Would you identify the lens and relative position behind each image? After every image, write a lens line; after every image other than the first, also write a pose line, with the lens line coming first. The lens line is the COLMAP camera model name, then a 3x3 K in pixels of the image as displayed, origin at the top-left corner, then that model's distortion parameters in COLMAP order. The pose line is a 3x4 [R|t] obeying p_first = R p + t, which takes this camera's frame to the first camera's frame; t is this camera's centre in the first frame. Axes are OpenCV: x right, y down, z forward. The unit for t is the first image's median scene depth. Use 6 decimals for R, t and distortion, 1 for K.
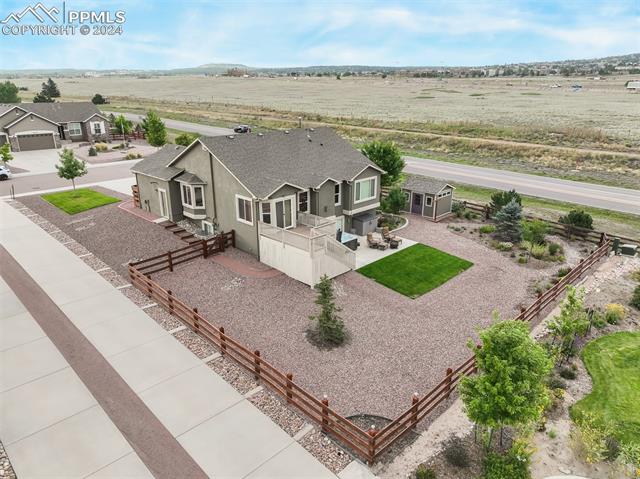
lens RADIAL K [[451.8, 0, 321.4], [0, 451.8, 238.7], [0, 0, 1]] dist [0.014658, -0.006181]
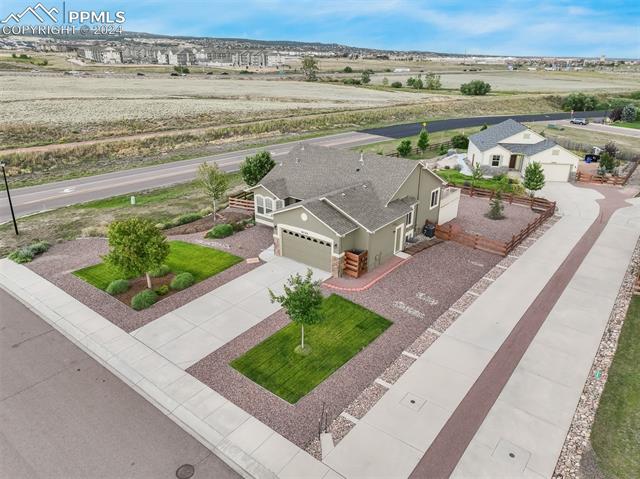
lens RADIAL K [[451.8, 0, 322.0], [0, 451.8, 241.3], [0, 0, 1]] dist [0.014658, -0.006181]
pose [[-0.123548, -0.384925, 0.914641, -1.360131], [0.303523, 0.862872, 0.404137, -0.581505], [-0.944780, 0.327545, 0.010227, 1.255617]]
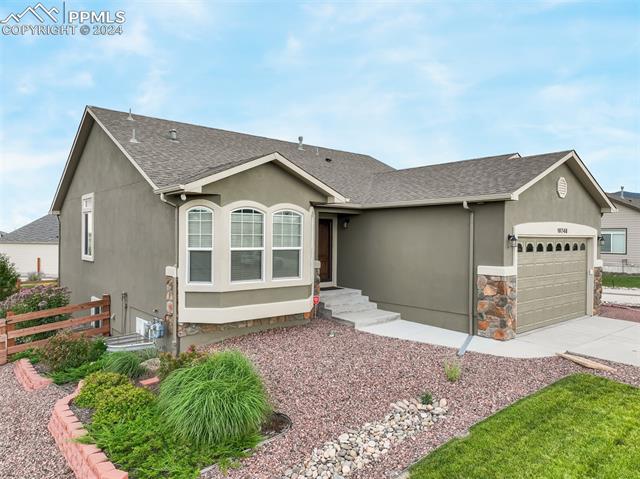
lens RADIAL K [[451.8, 0, 324.3], [0, 451.8, 240.7], [0, 0, 1]] dist [0.014658, -0.006181]
pose [[-0.996650, -0.011047, 0.081030, -0.261206], [0.016005, 0.945328, 0.325729, -0.324246], [-0.080198, 0.325935, -0.941984, 1.676896]]
